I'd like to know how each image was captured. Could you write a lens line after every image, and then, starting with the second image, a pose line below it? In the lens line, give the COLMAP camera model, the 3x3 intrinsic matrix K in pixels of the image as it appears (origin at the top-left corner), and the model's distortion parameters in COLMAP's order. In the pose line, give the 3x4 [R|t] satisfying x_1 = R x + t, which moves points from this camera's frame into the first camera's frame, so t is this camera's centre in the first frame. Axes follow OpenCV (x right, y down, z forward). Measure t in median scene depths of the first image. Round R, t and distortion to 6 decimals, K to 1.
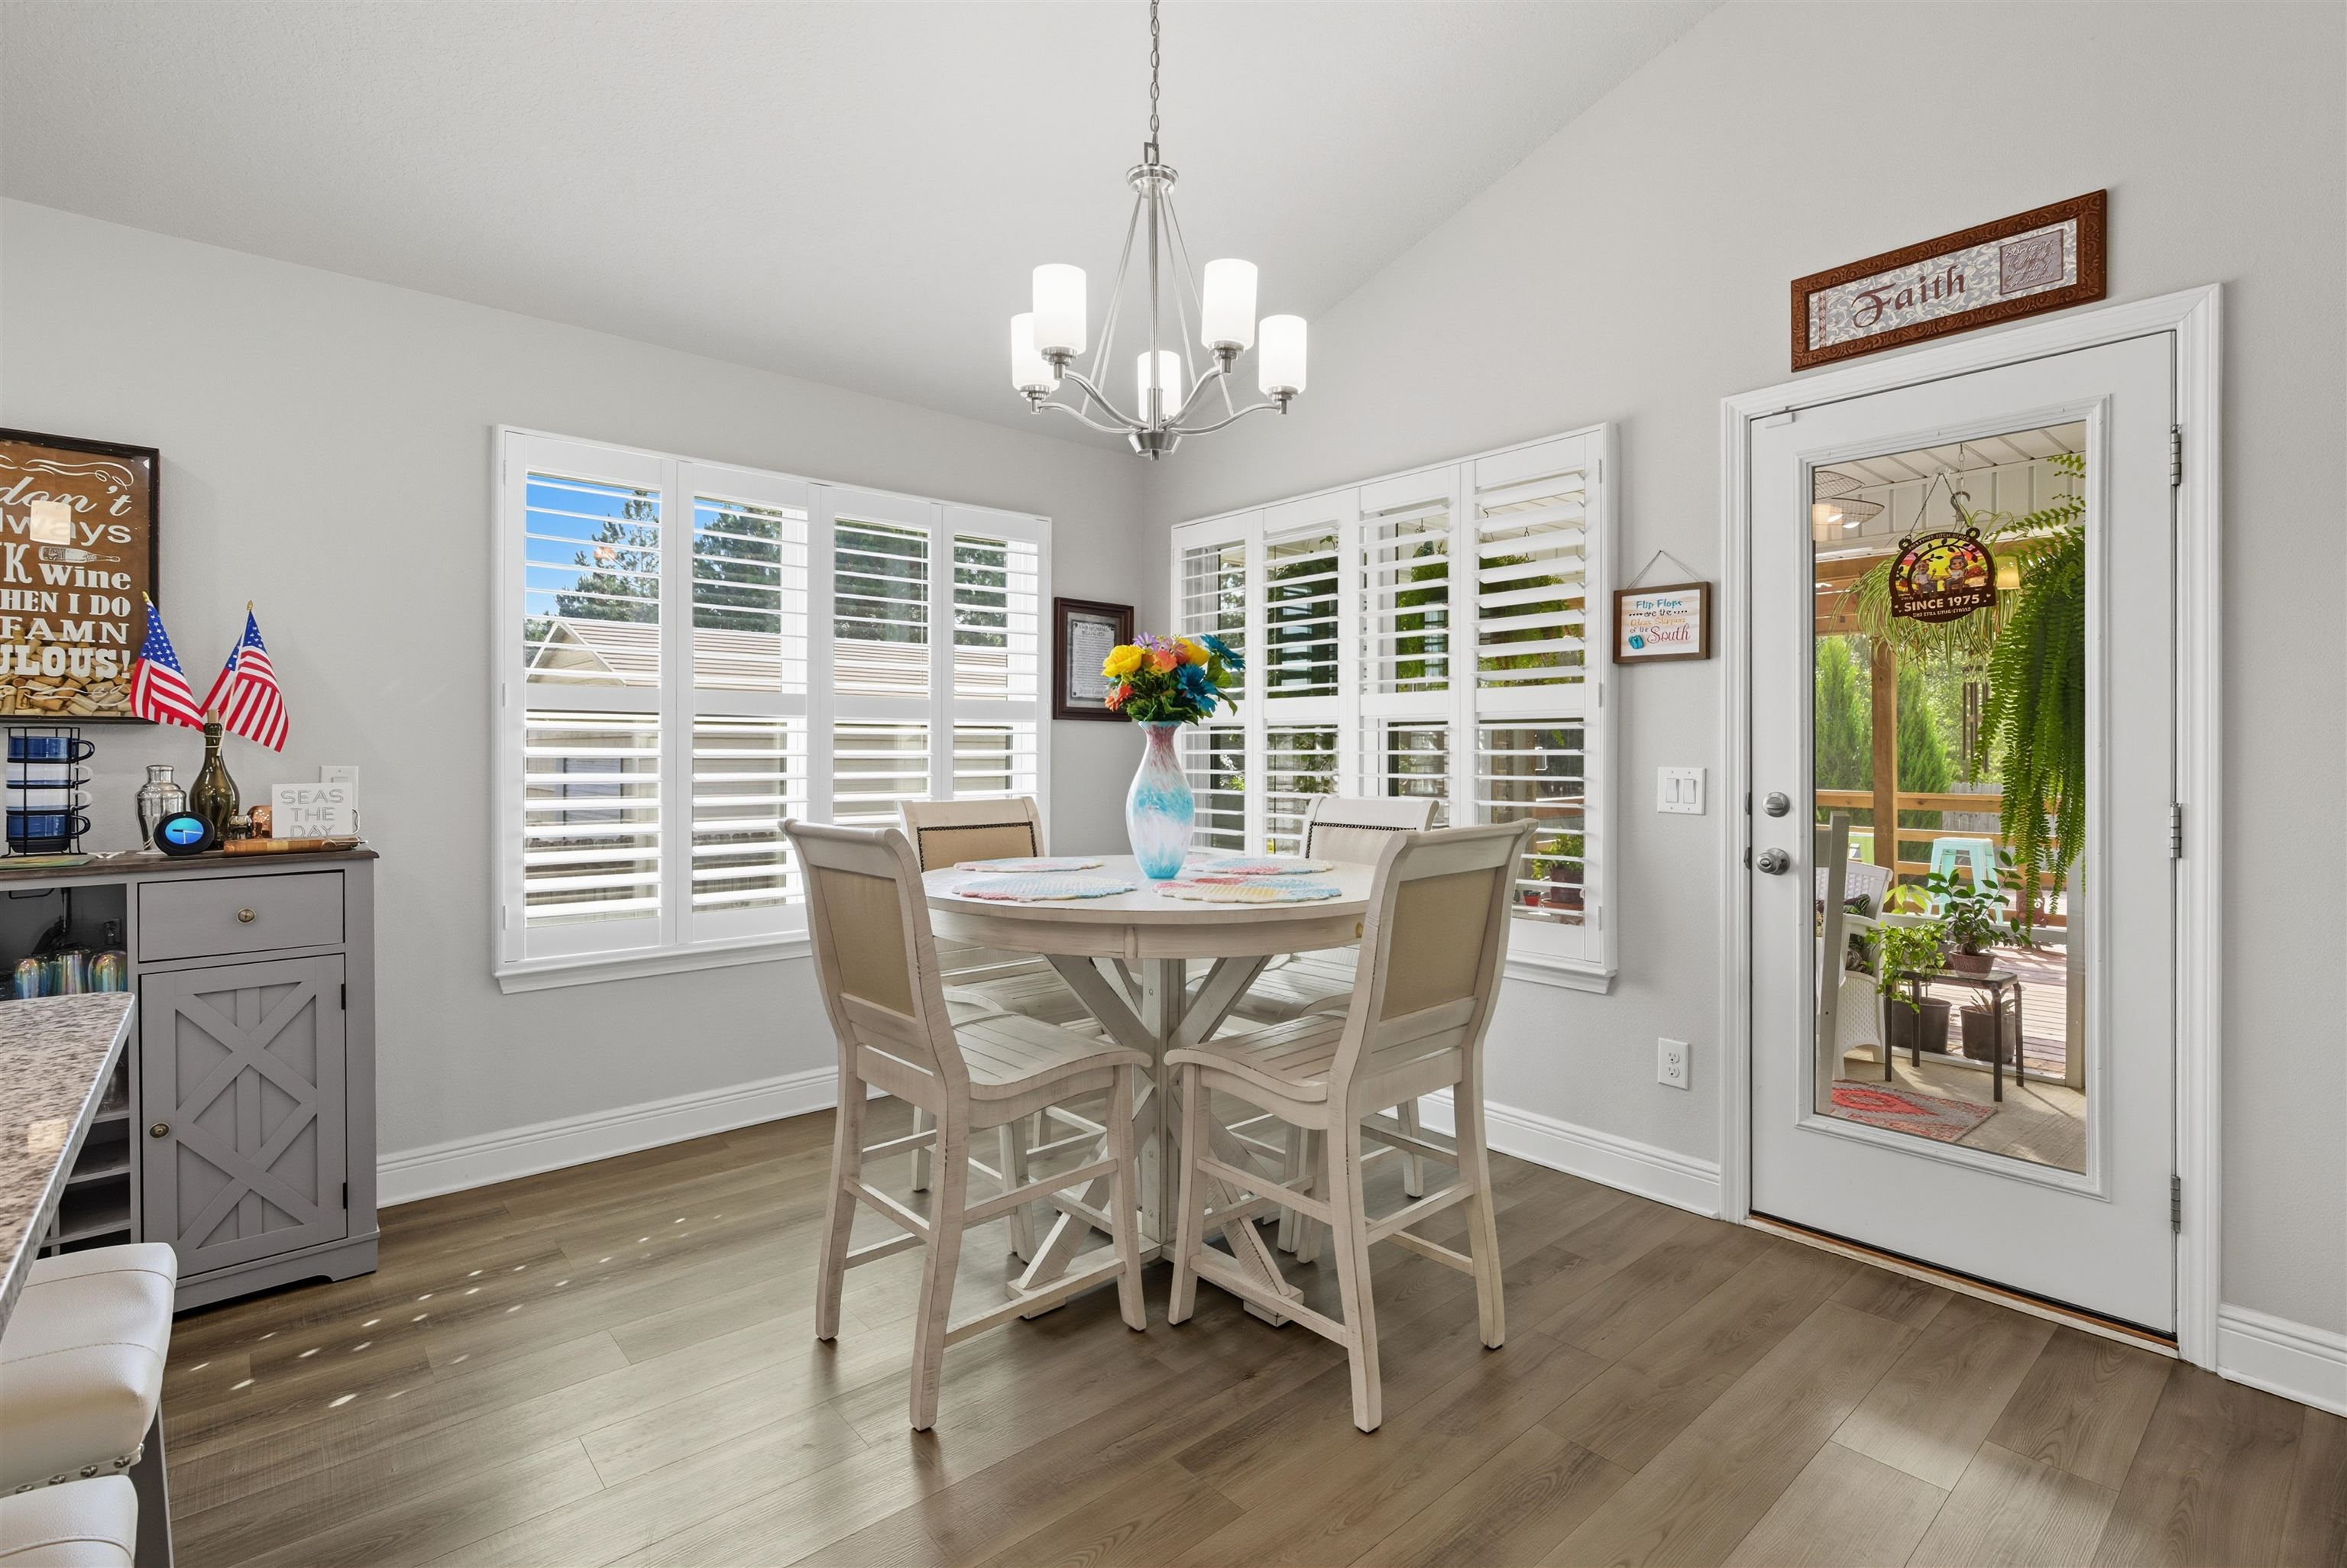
lens RADIAL K [[1090.9, 0, 1169.1], [0, 1090.9, 766.8], [0, 0, 1]] dist [0.001630, -0.000468]
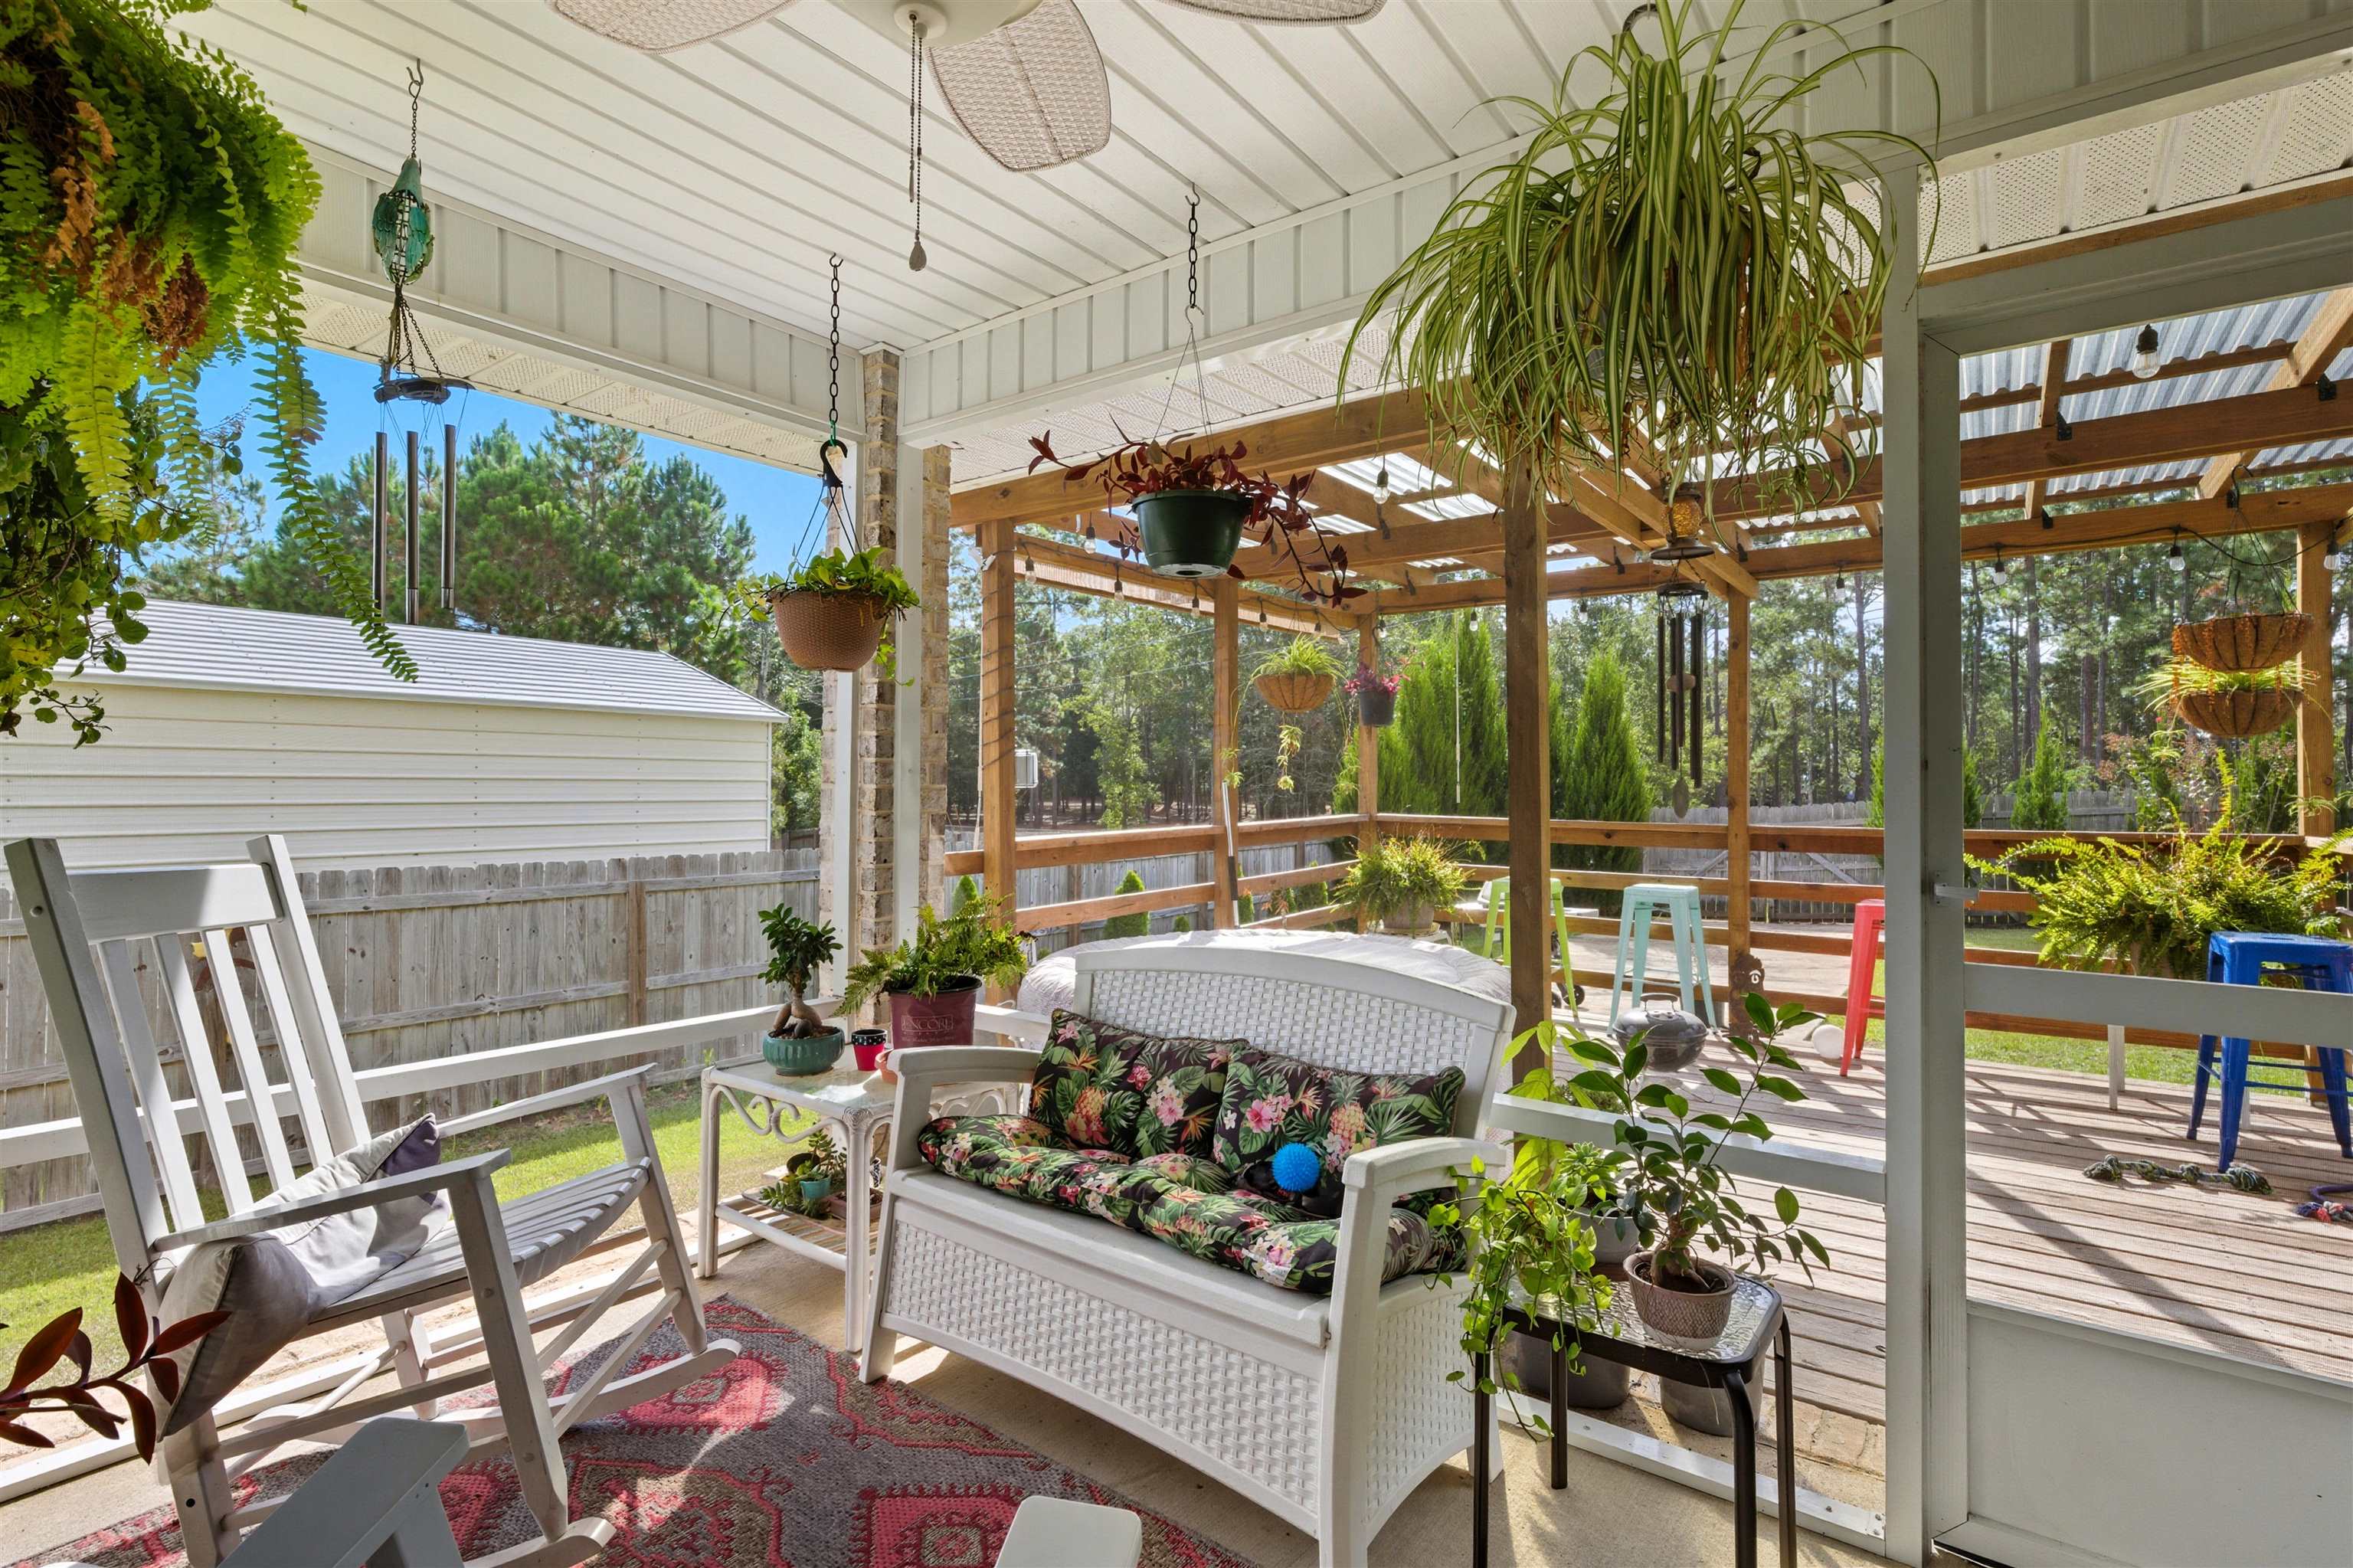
lens RADIAL K [[1093.9, 0, 1172.1], [0, 1093.9, 766.7], [0, 0, 1]] dist [0.001630, -0.000468]
pose [[0.978912, 0.010285, 0.204022, 0.272377], [-0.004986, 0.999637, -0.026470, 0.009181], [-0.204220, 0.024894, 0.978608, 0.370549]]
